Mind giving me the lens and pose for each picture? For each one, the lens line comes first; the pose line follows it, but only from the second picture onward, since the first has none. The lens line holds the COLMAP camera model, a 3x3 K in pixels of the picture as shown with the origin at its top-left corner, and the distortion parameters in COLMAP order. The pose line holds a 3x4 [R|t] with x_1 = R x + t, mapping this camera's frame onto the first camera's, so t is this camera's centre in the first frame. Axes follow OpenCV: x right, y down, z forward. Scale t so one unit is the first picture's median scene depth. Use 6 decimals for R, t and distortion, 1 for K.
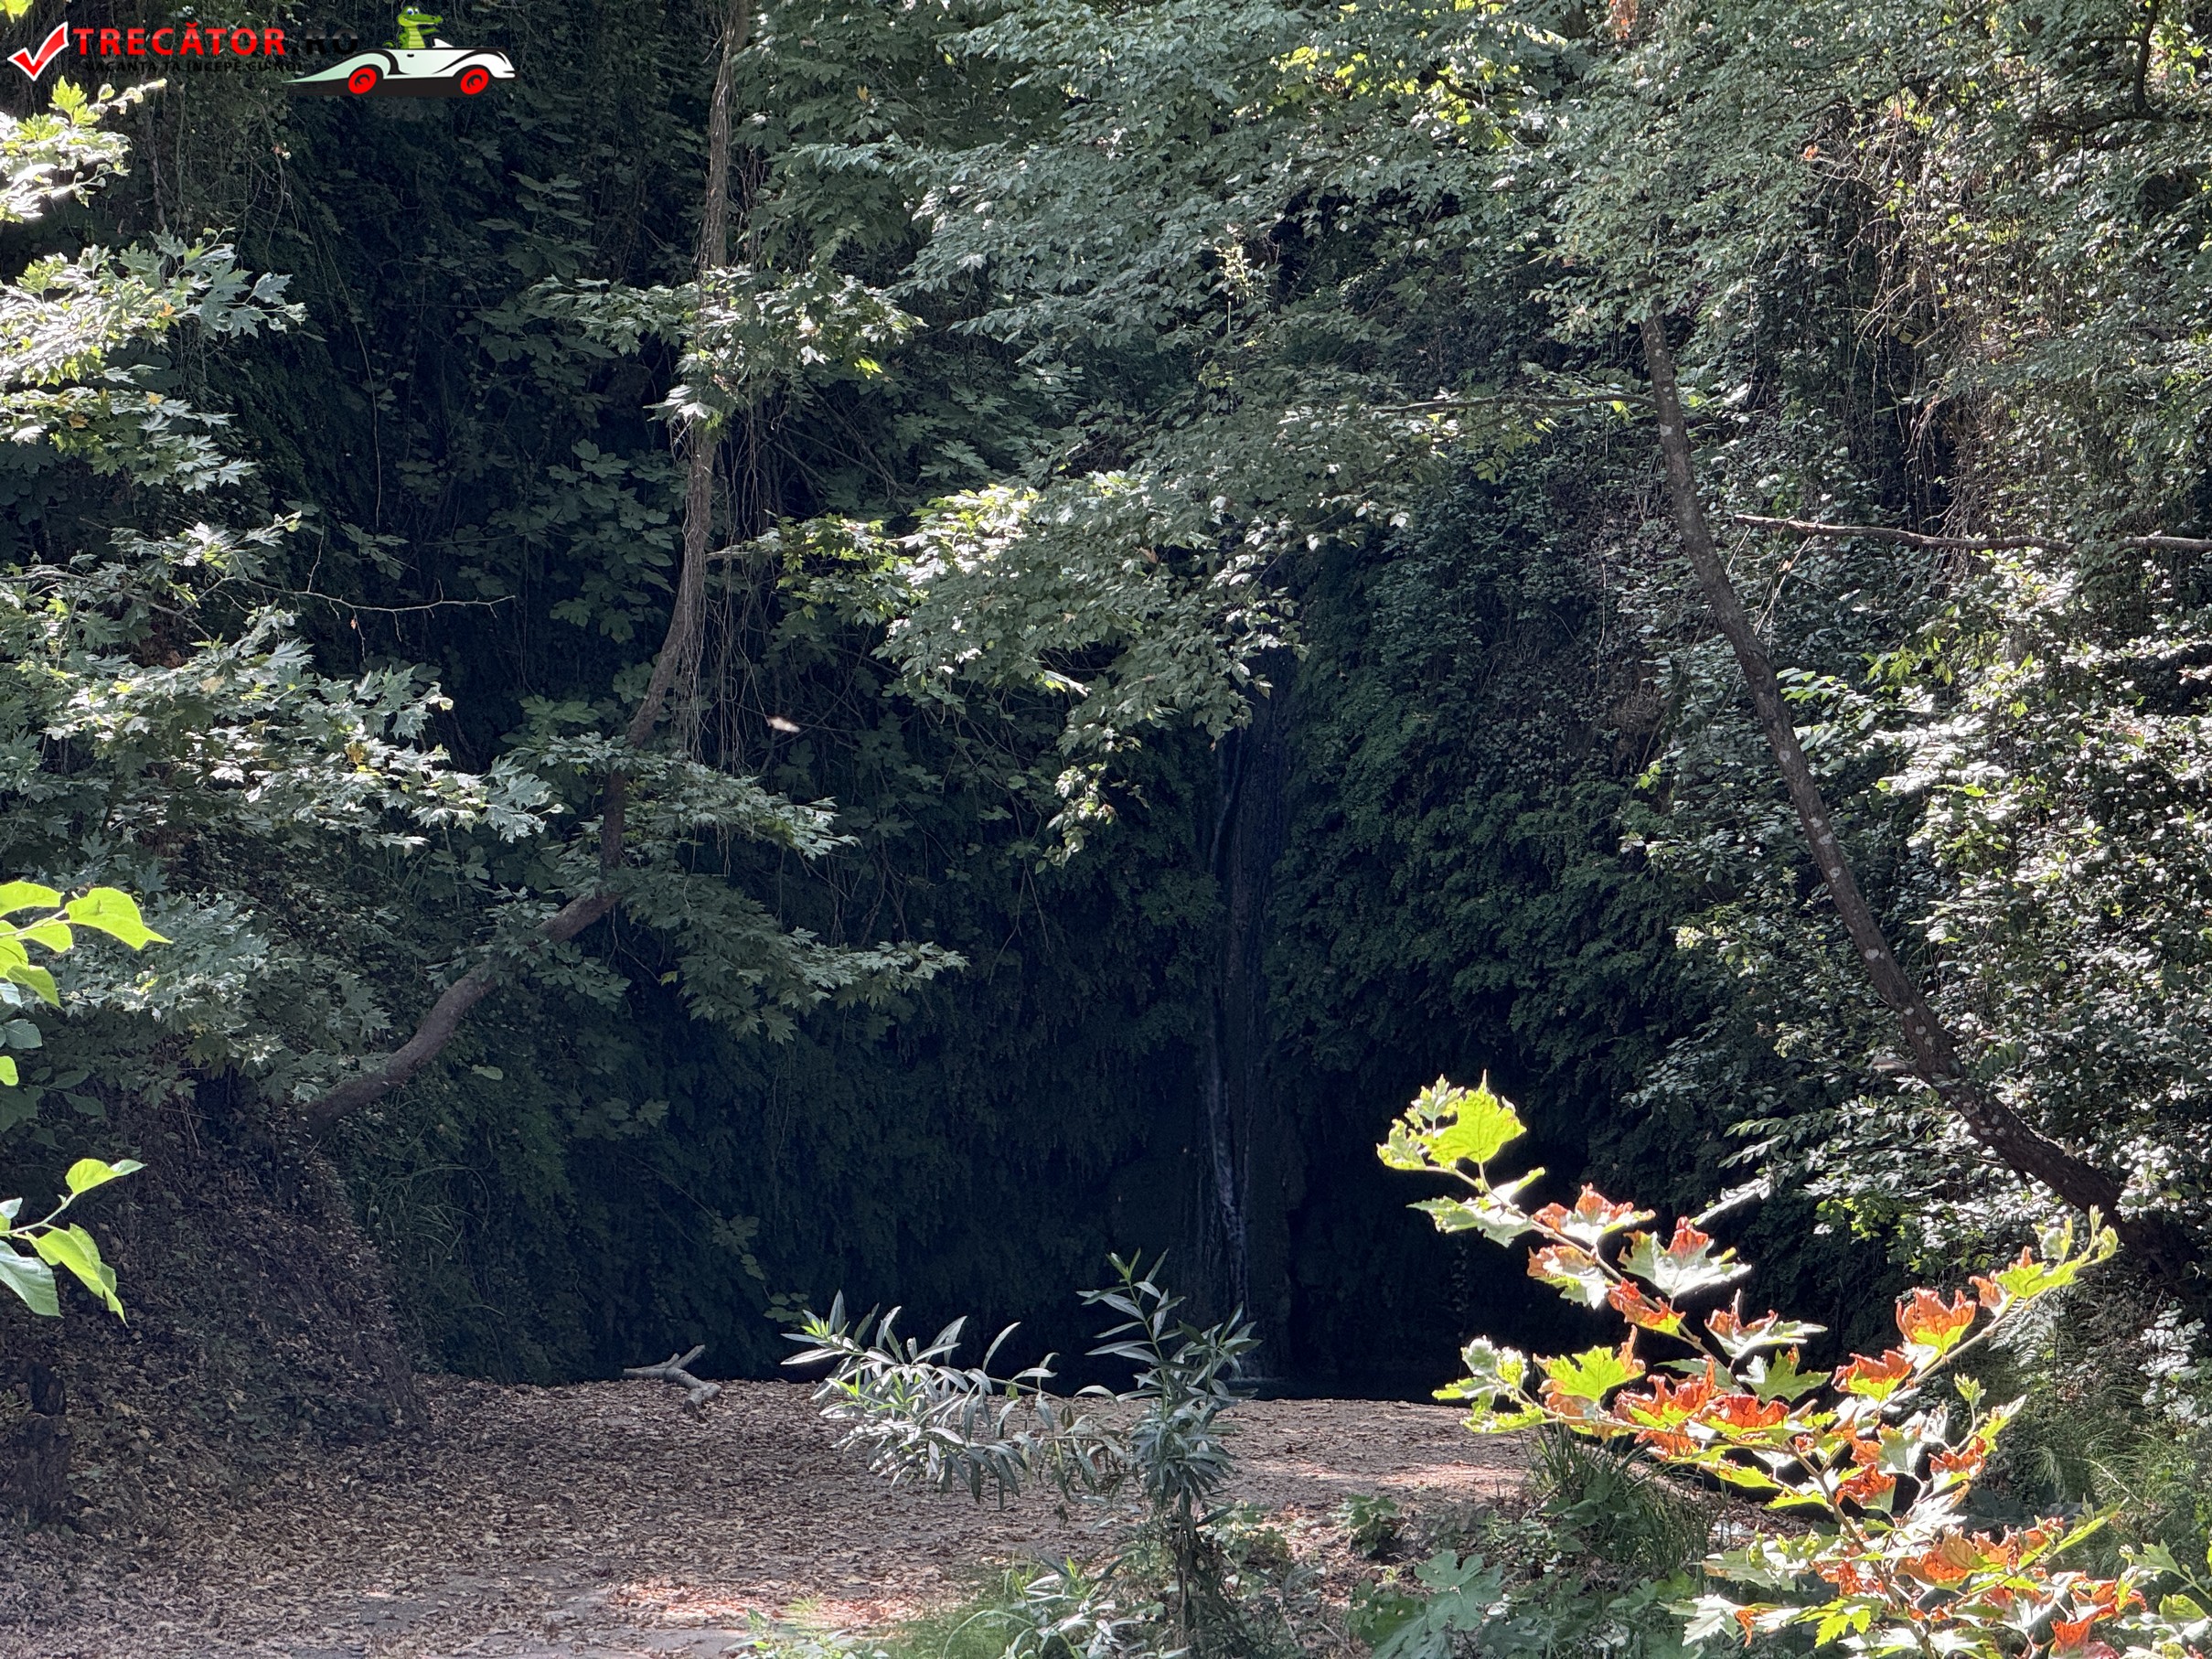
lens RADIAL K [[7862.0, 0, 1100.7], [0, 7862.0, 817.2], [0, 0, 1]] dist [0.247323, -0.352941]
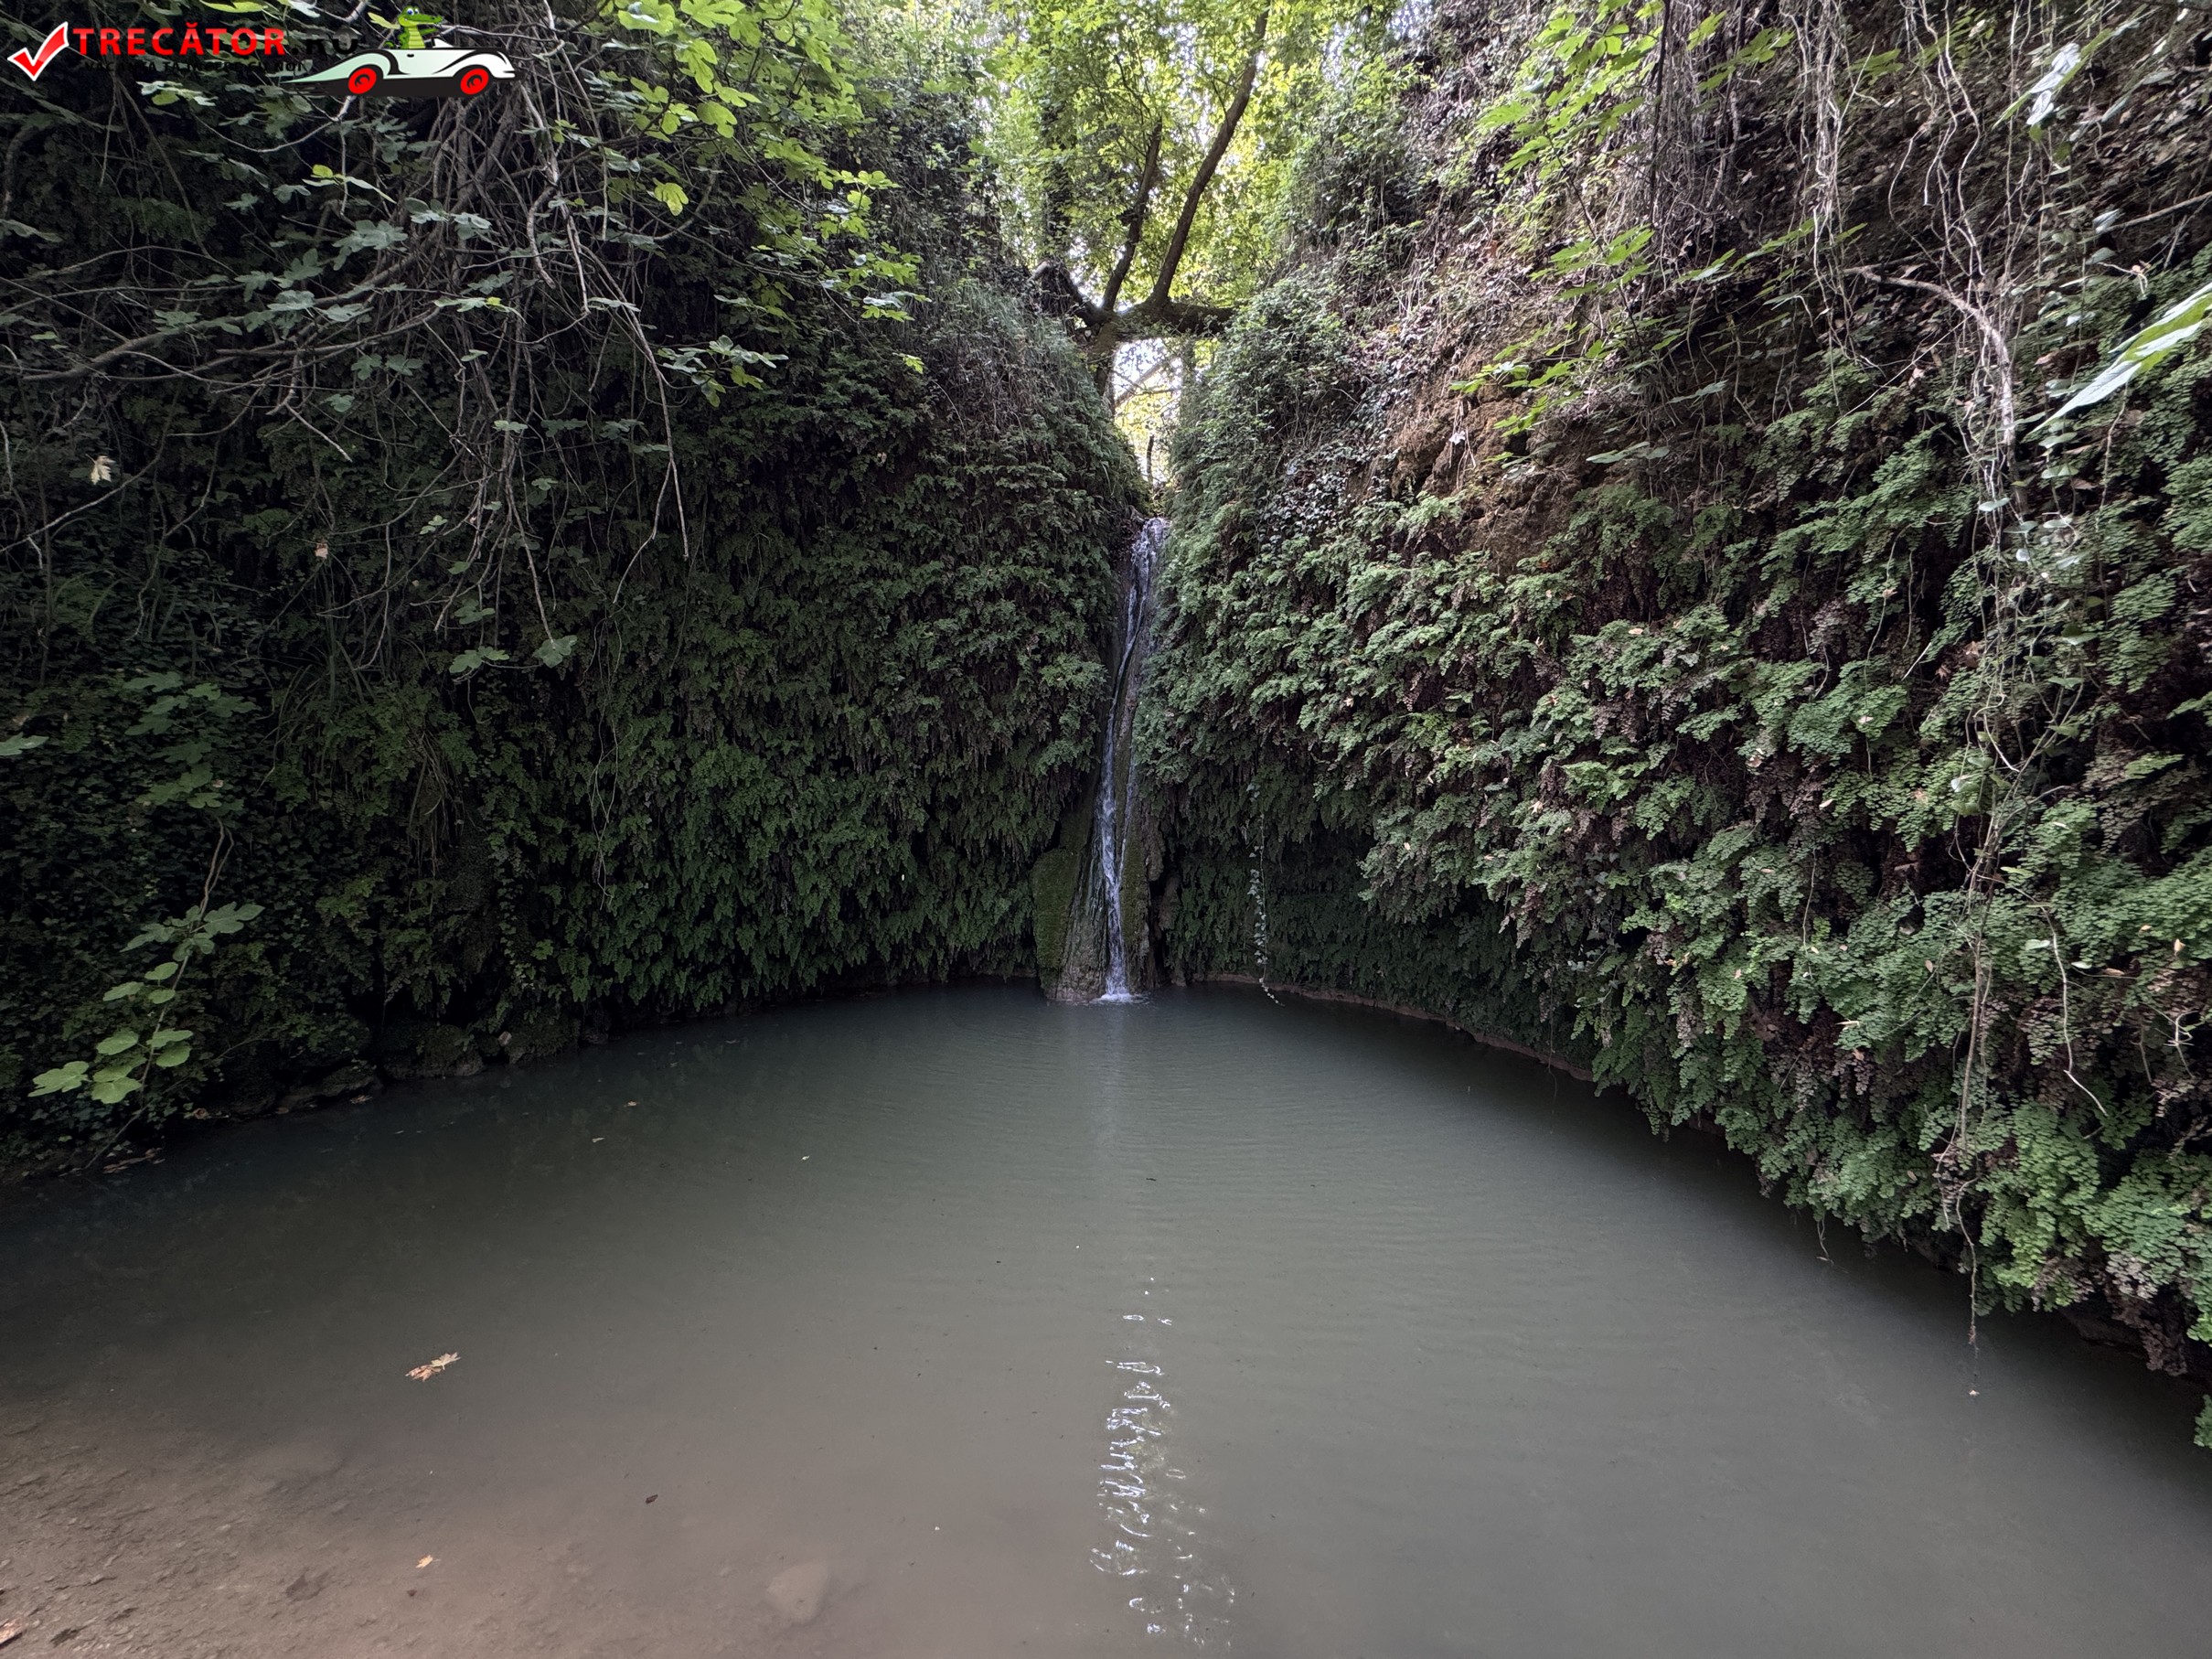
lens RADIAL K [[884.7, 0, 1105.6], [0, 884.7, 824.4], [0, 0, 1]] dist [-0.003026, 0.000893]
pose [[0.987365, -0.005158, -0.158380, 0.043781], [0.005399, 0.999985, 0.001097, 0.040023], [0.158372, -0.001938, 0.987378, 0.855117]]
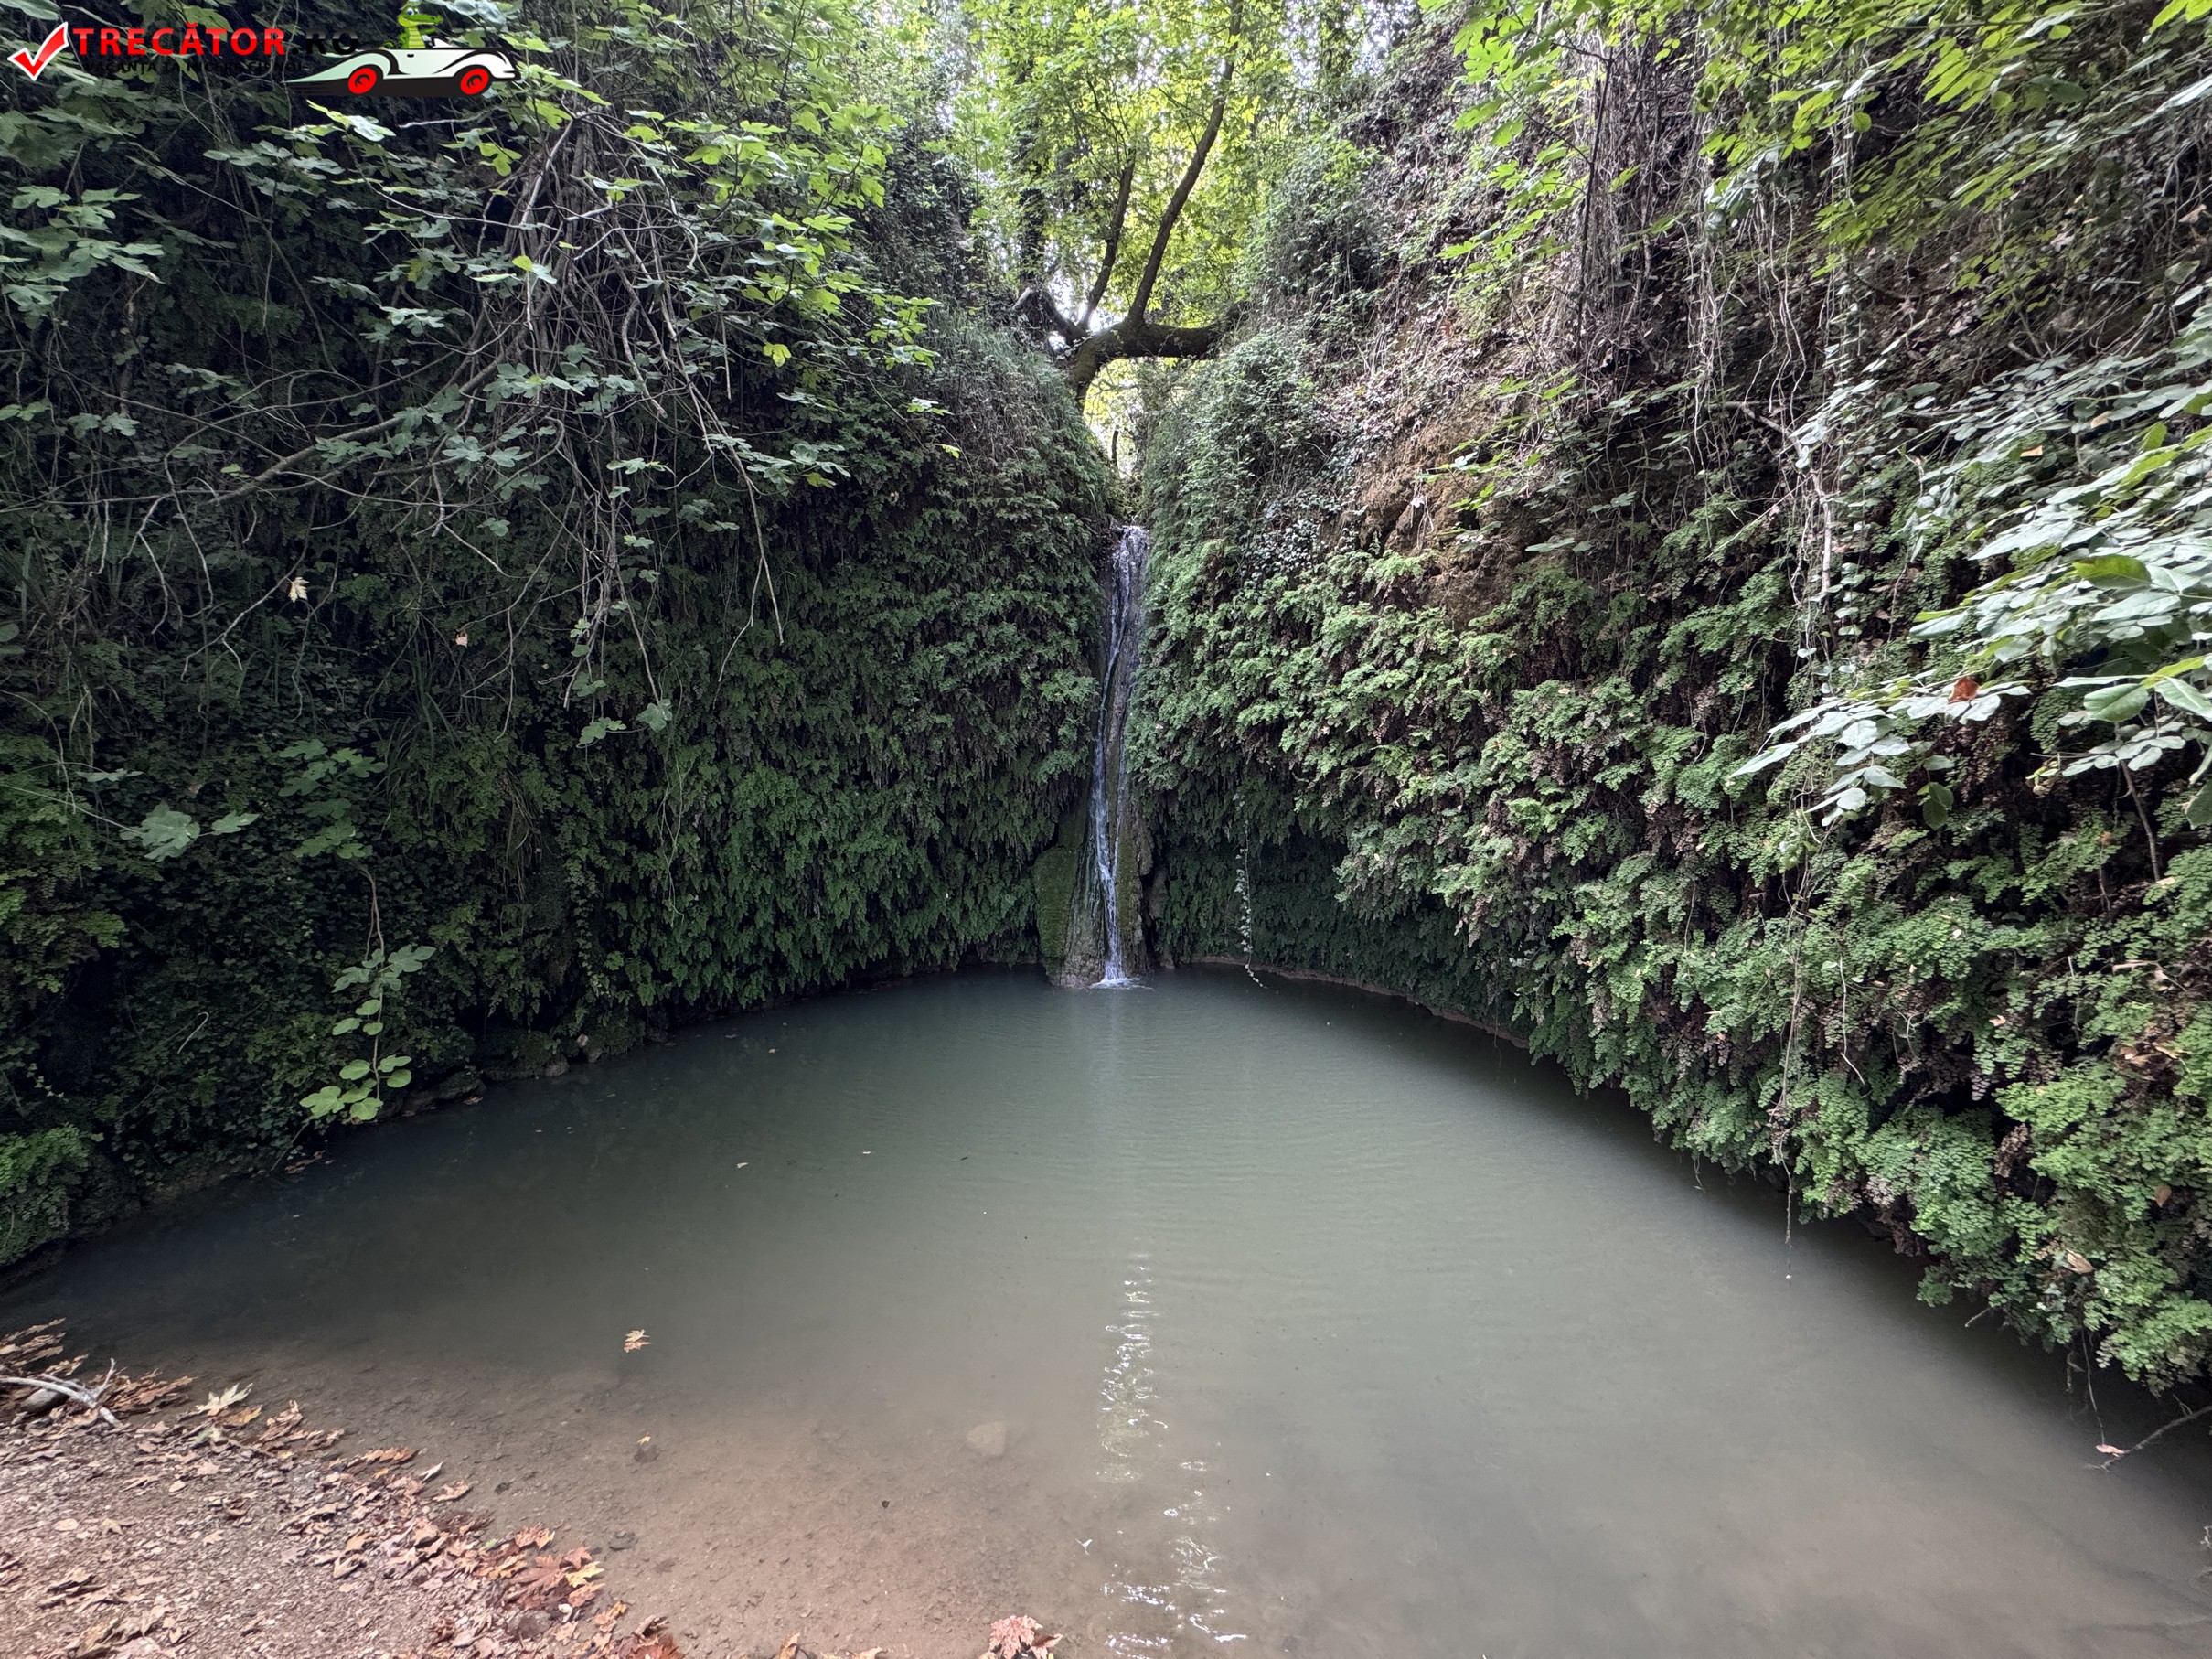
lens RADIAL K [[884.7, 0, 1105.6], [0, 884.7, 824.4], [0, 0, 1]] dist [-0.003026, 0.000893]
pose [[0.993864, -0.017436, -0.109222, 0.038173], [0.022215, 0.998841, 0.042694, 0.031898], [0.108351, -0.044858, 0.993100, 0.837130]]
